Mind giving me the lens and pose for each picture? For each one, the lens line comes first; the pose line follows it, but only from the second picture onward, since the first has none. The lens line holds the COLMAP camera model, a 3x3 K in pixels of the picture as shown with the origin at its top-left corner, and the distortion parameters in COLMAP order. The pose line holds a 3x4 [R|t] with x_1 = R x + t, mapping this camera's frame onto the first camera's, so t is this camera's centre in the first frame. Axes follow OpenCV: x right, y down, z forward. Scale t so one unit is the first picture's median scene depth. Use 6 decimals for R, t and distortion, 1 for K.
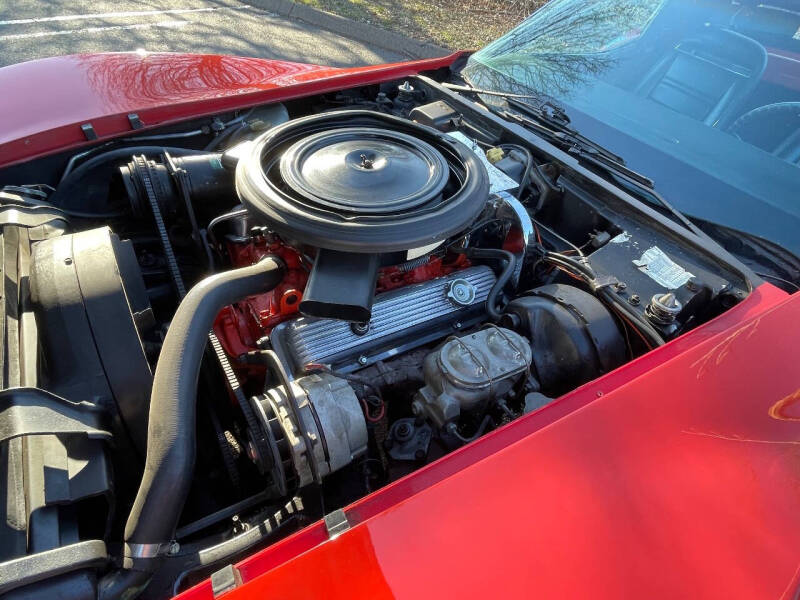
lens RADIAL K [[416.4, 0, 400.0], [0, 416.4, 300.0], [0, 0, 1]] dist [-0.001181, -0.000361]
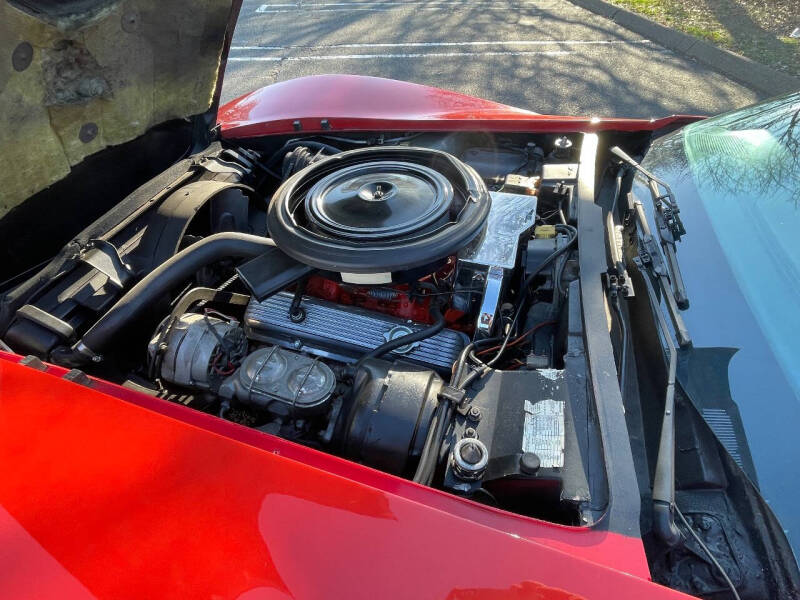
lens RADIAL K [[416.4, 0, 400.0], [0, 416.4, 300.0], [0, 0, 1]] dist [-0.001181, -0.000361]
pose [[0.672595, 0.424550, -0.606114, 0.678445], [-0.453753, 0.883623, 0.115408, -0.207368], [0.584572, 0.197403, 0.786961, 0.191965]]
